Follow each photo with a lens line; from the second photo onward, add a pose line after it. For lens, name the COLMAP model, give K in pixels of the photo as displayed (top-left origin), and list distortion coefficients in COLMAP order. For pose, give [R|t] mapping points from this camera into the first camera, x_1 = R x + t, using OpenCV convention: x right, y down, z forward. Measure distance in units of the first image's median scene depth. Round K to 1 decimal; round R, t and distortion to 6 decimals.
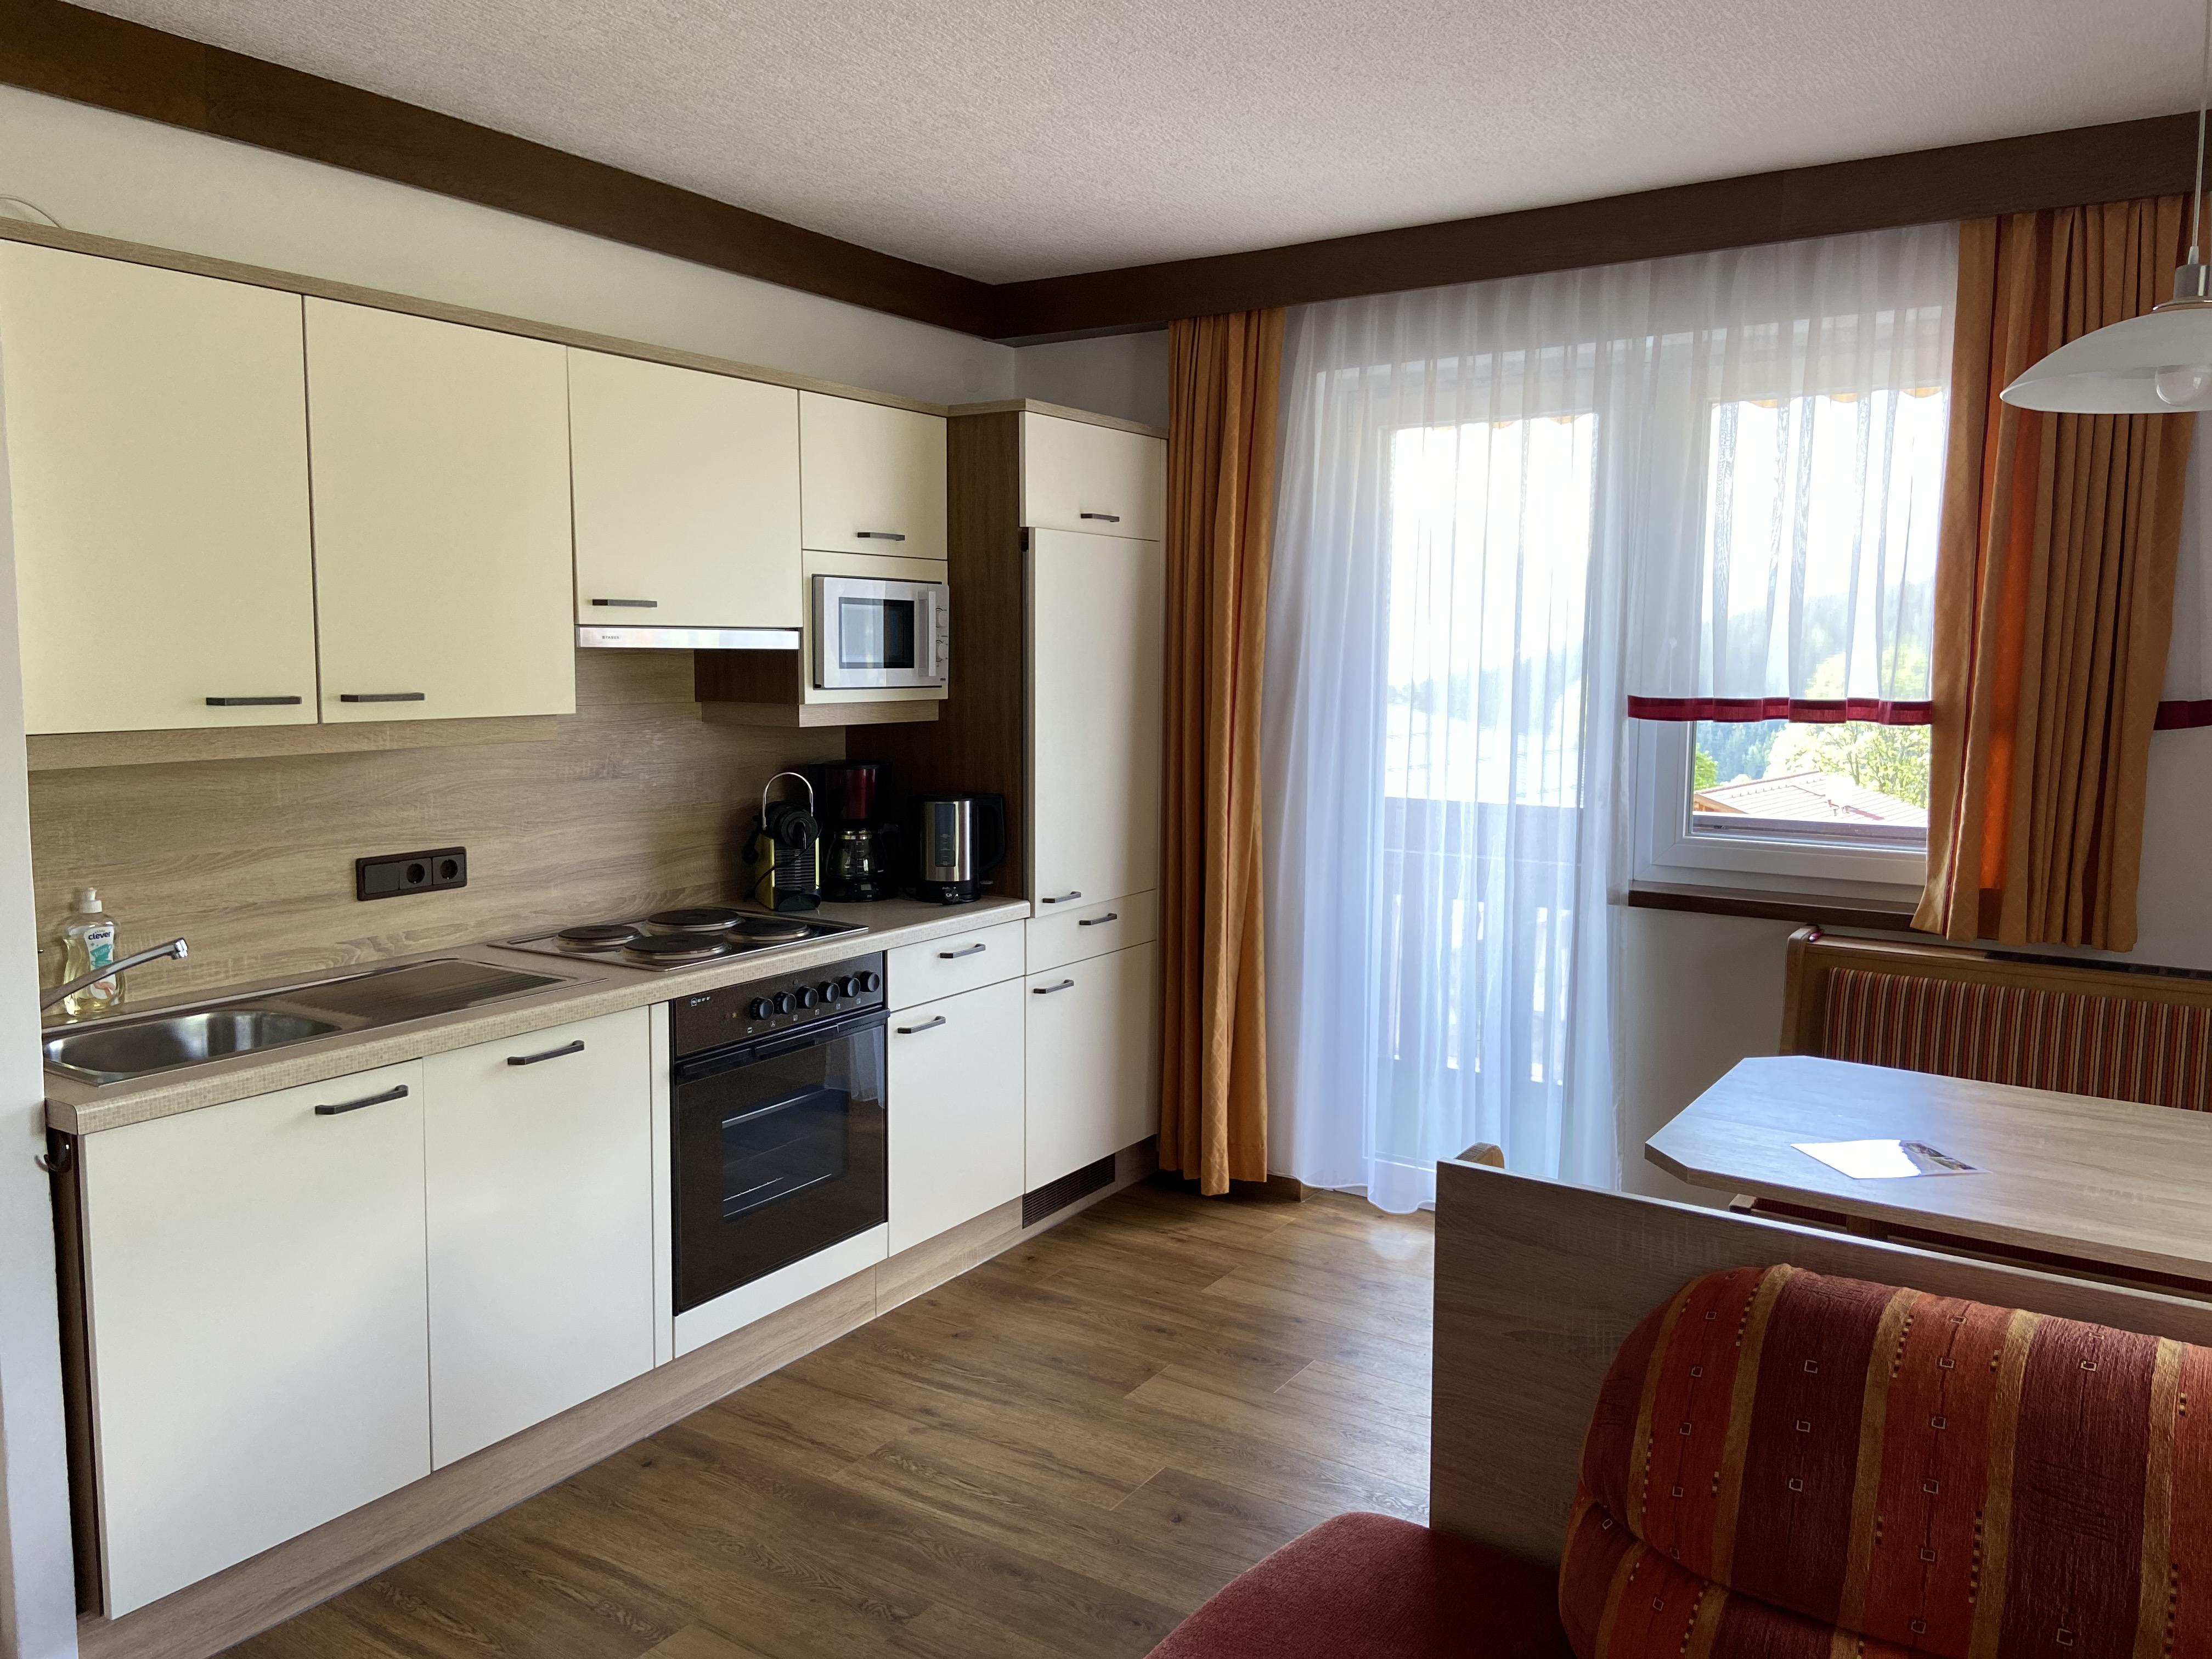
lens RADIAL K [[1719.0, 0, 1102.2], [0, 1719.0, 821.8], [0, 0, 1]] dist [0.091024, -0.002041]
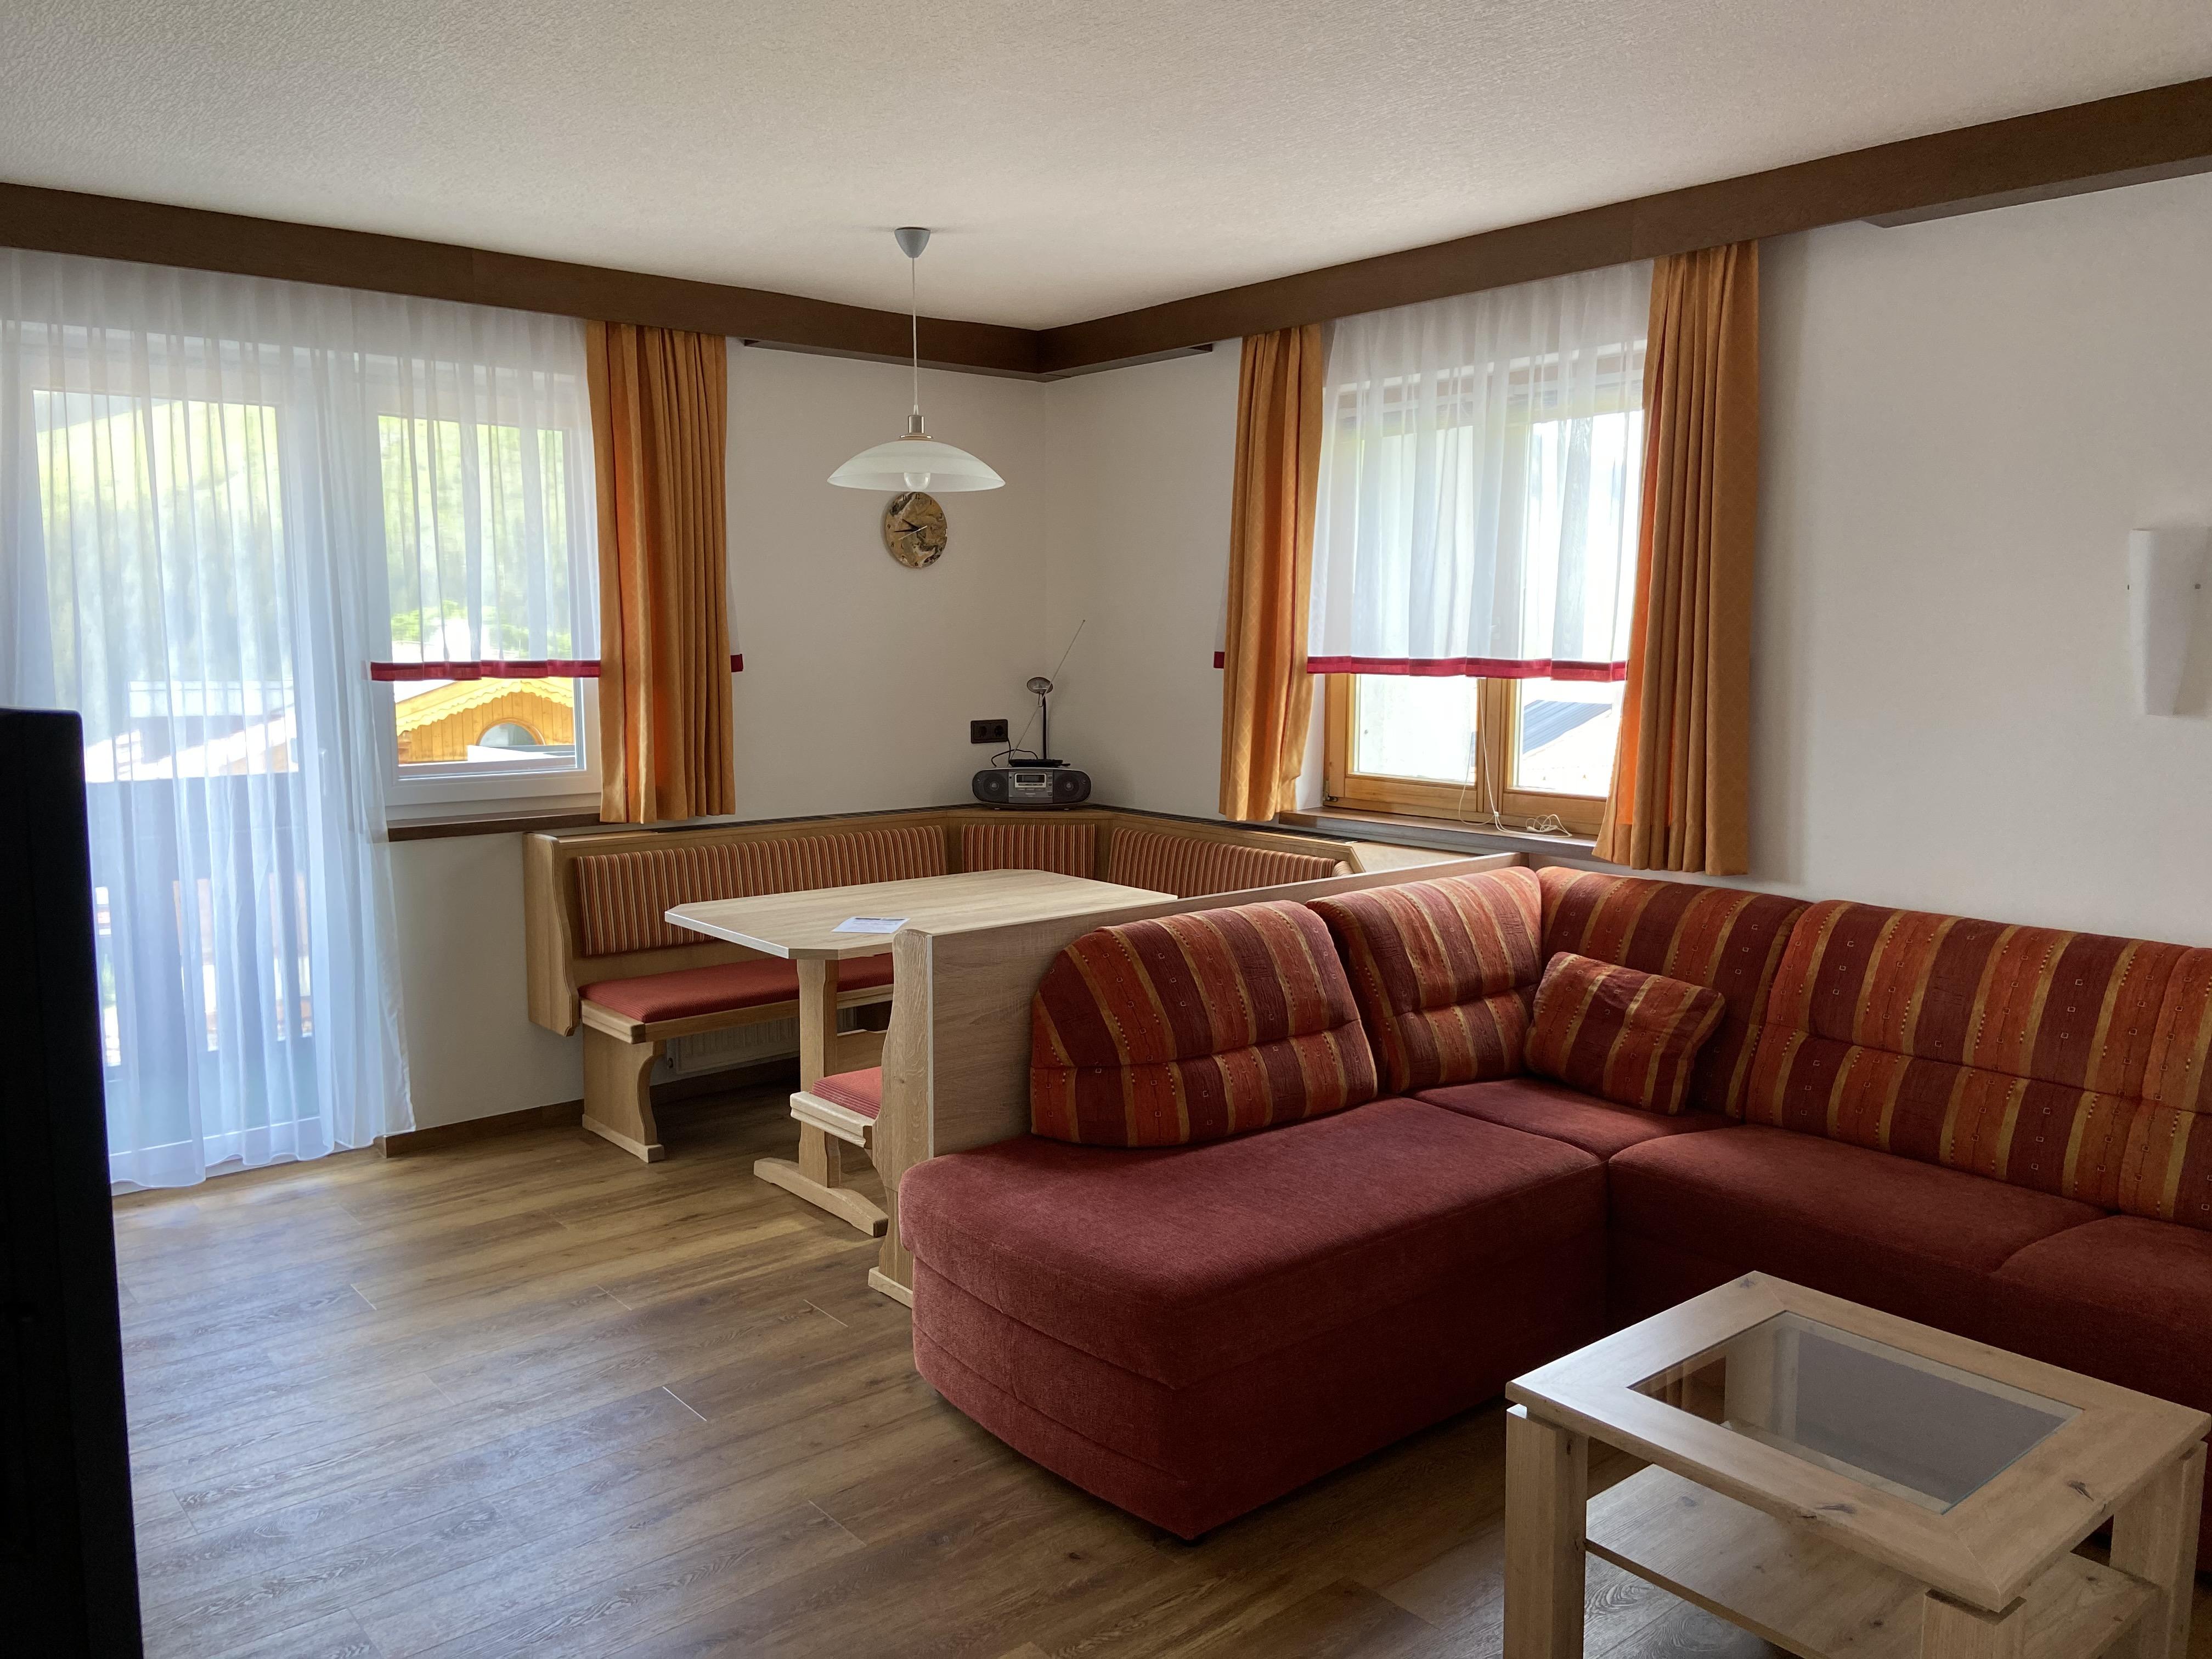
lens RADIAL K [[1719.0, 0, 1099.4], [0, 1719.0, 840.6], [0, 0, 1]] dist [0.091024, -0.002041]
pose [[0.325771, -0.124483, 0.937218, -0.710889], [0.104157, 0.989986, 0.095287, -0.015647], [-0.939694, 0.066576, 0.335475, 0.166537]]
